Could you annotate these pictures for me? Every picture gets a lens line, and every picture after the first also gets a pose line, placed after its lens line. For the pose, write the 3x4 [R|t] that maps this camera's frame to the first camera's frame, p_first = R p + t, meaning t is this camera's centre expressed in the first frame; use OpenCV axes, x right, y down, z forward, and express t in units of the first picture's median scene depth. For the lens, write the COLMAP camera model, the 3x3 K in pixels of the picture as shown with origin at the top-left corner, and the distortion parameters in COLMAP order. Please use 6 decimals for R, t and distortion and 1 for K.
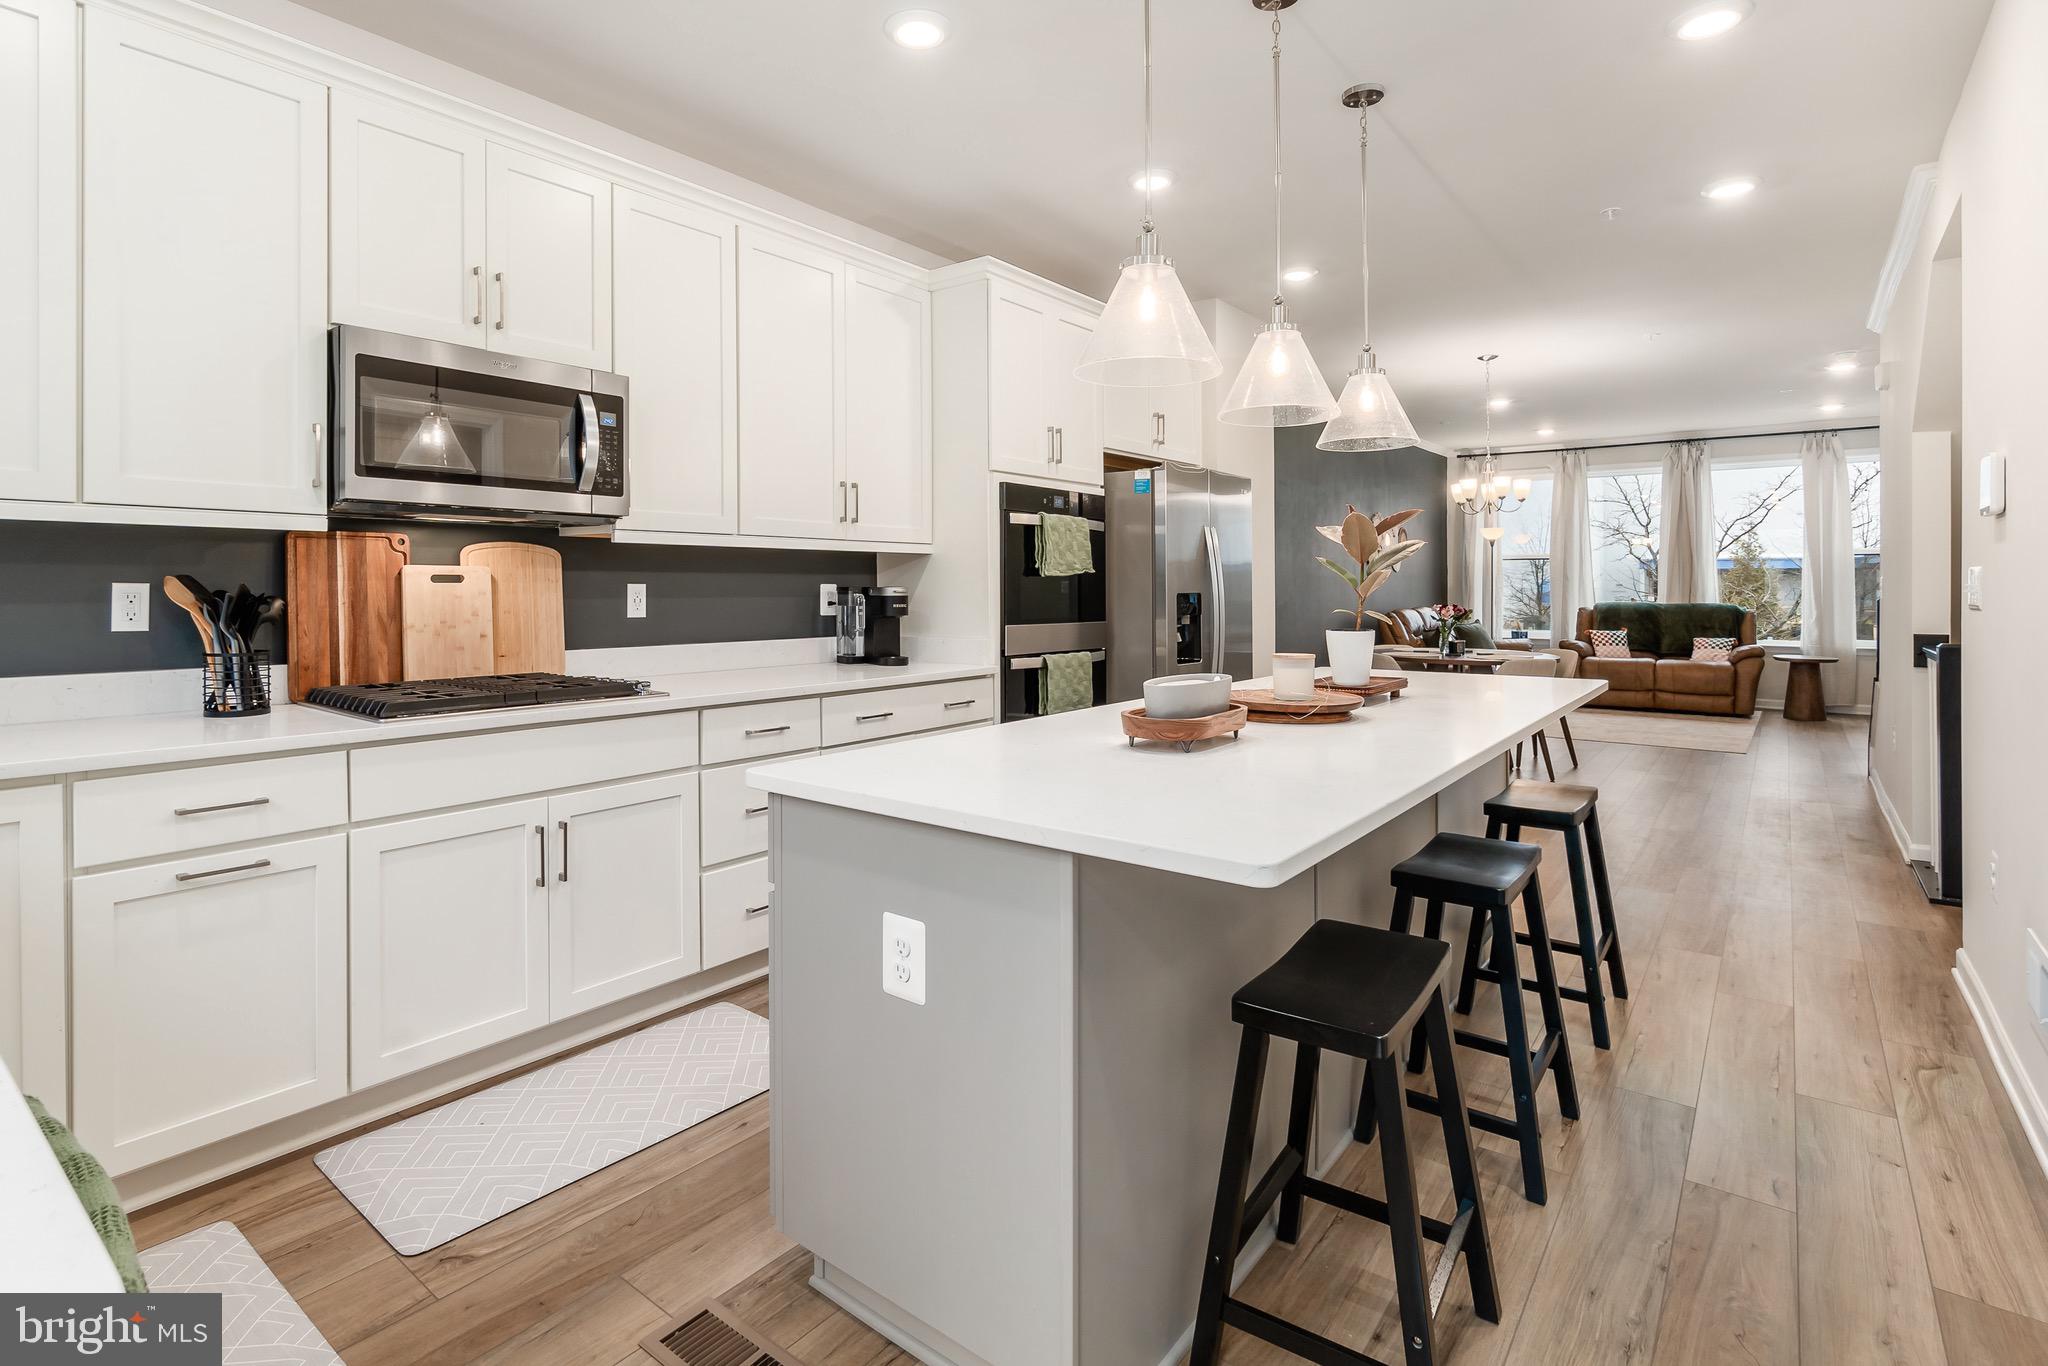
lens RADIAL K [[998.5, 0, 985.0], [0, 998.5, 571.3], [0, 0, 1]] dist [0.003891, 0.000868]
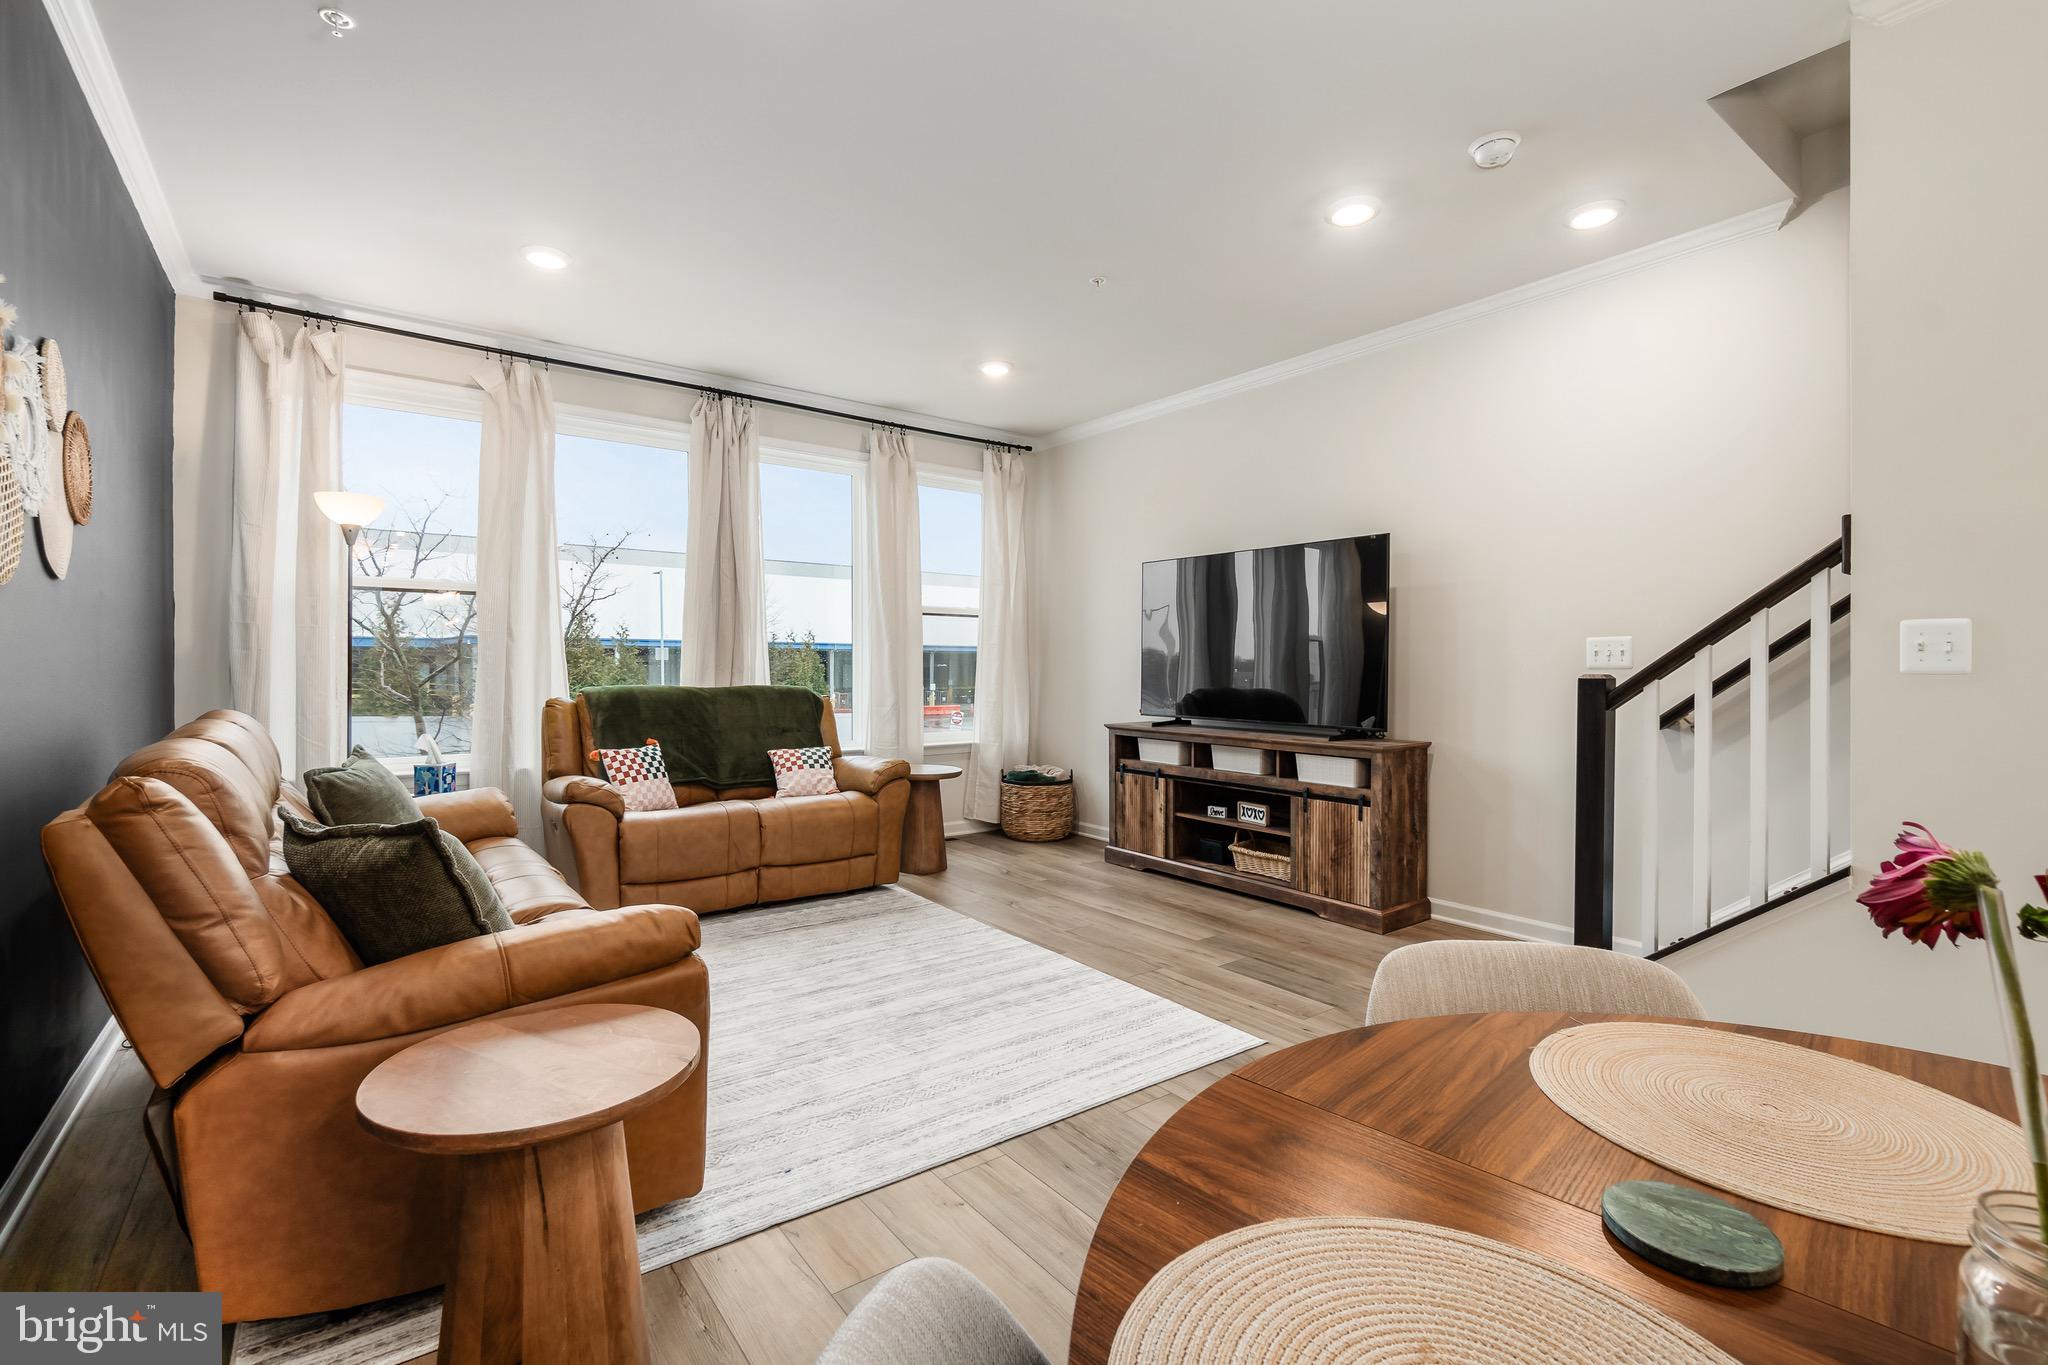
lens RADIAL K [[914.0, 0, 1009.2], [0, 914.0, 653.0], [0, 0, 1]] dist [-0.001186, 0.001707]
pose [[0.259999, 0.016313, 0.965471, 0.274287], [-0.014873, 0.999806, -0.012888, 0.018935], [-0.965494, -0.011008, 0.260191, 0.767593]]
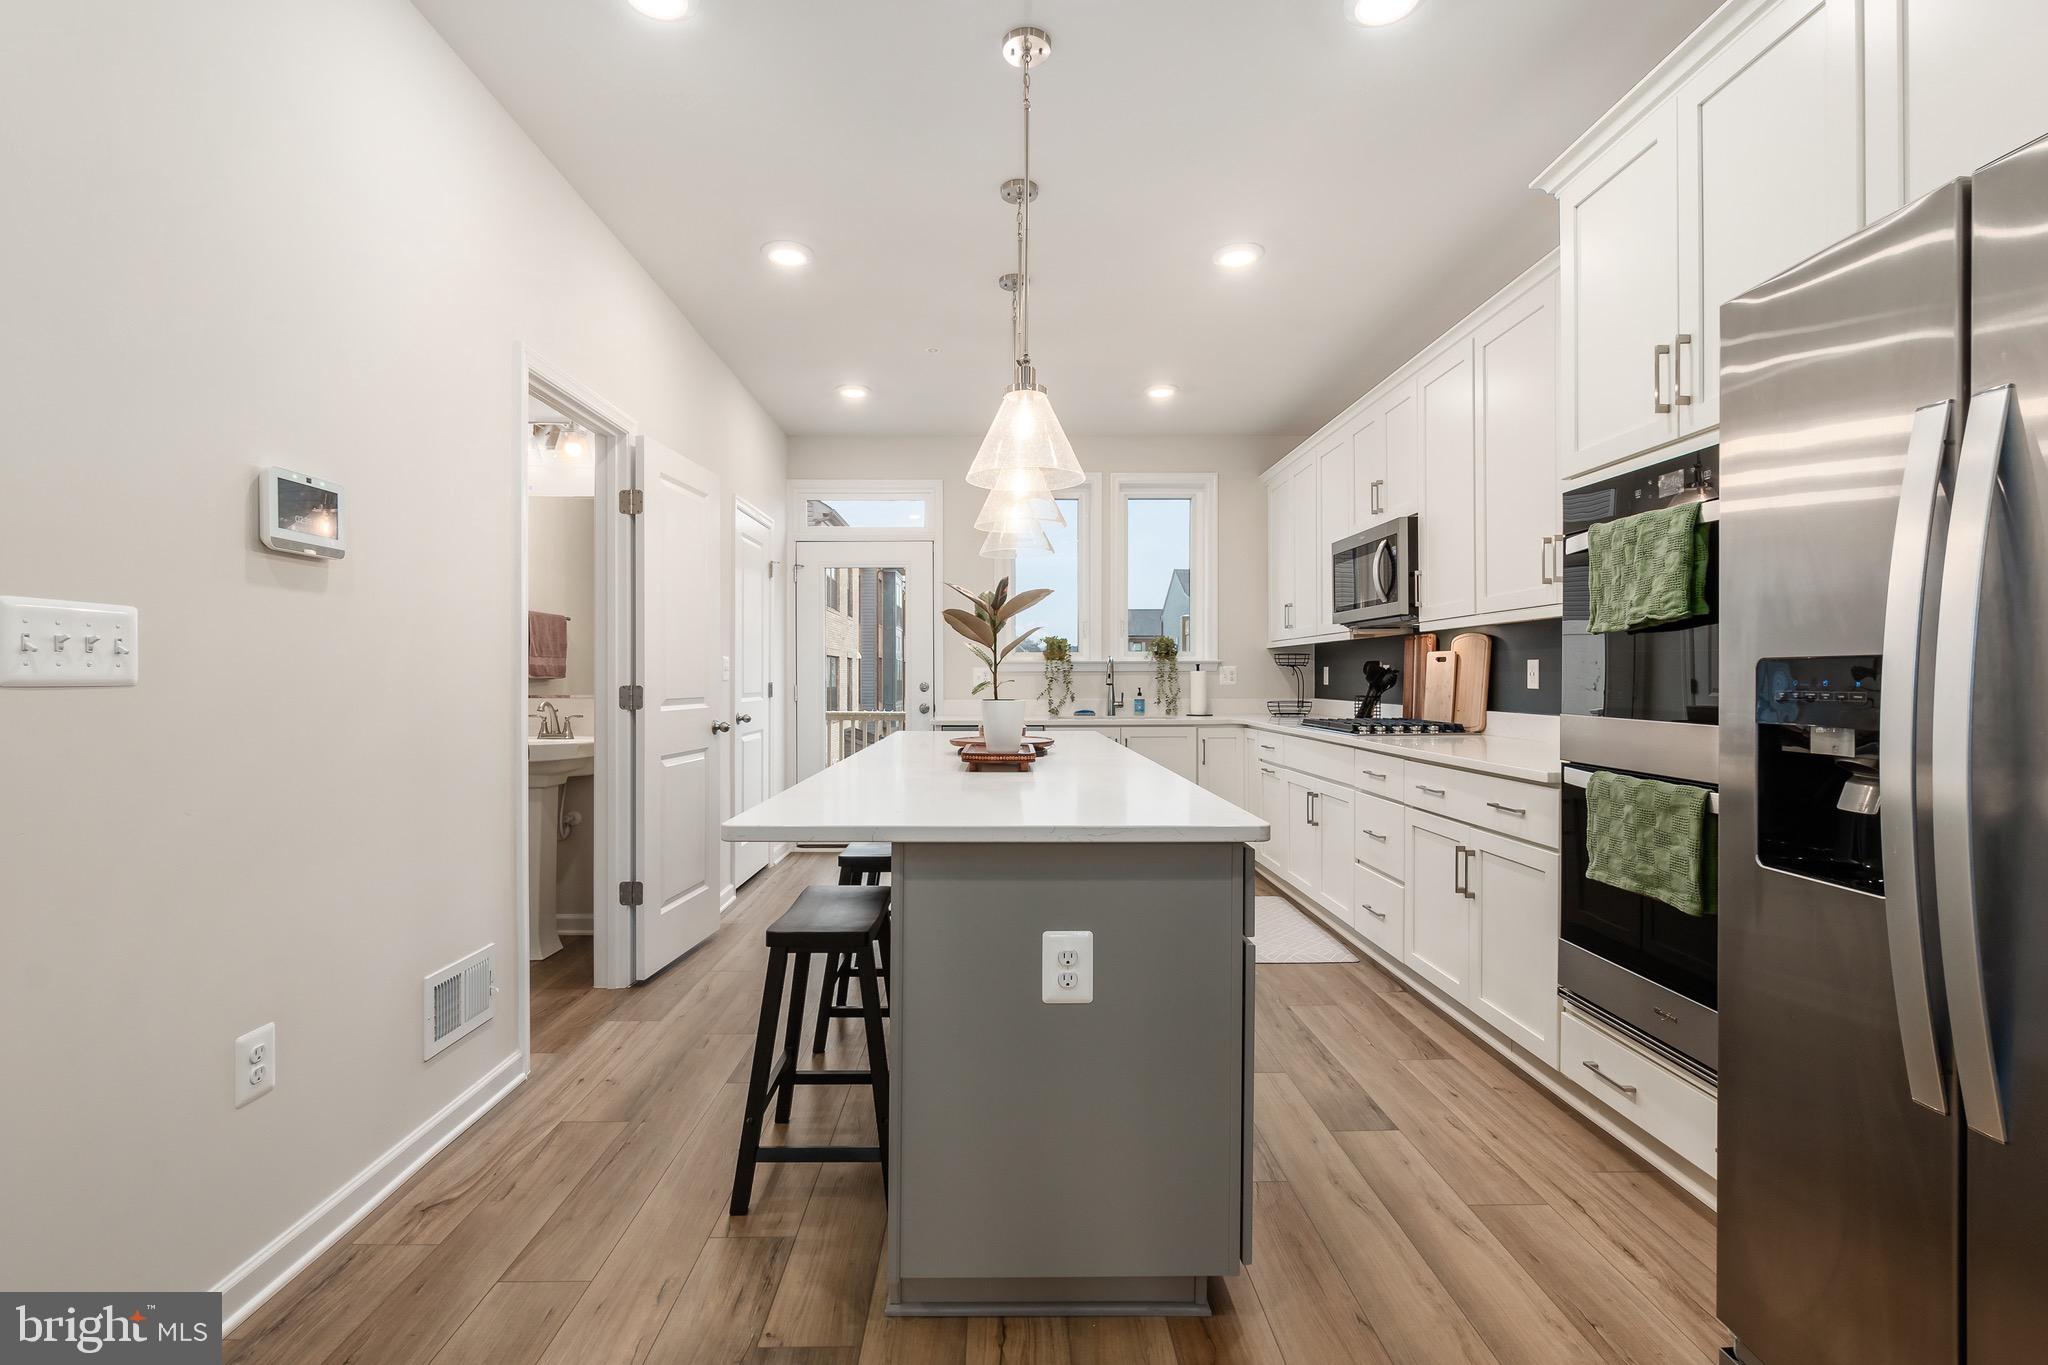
lens RADIAL K [[914.0, 0, 1003.3], [0, 914.0, 684.3], [0, 0, 1]] dist [-0.001186, 0.001707]
pose [[-0.776772, 0.004029, -0.629769, 0.280107], [0.008386, 0.999957, -0.003946, 0.014111], [0.629726, -0.008346, -0.776772, 0.508423]]
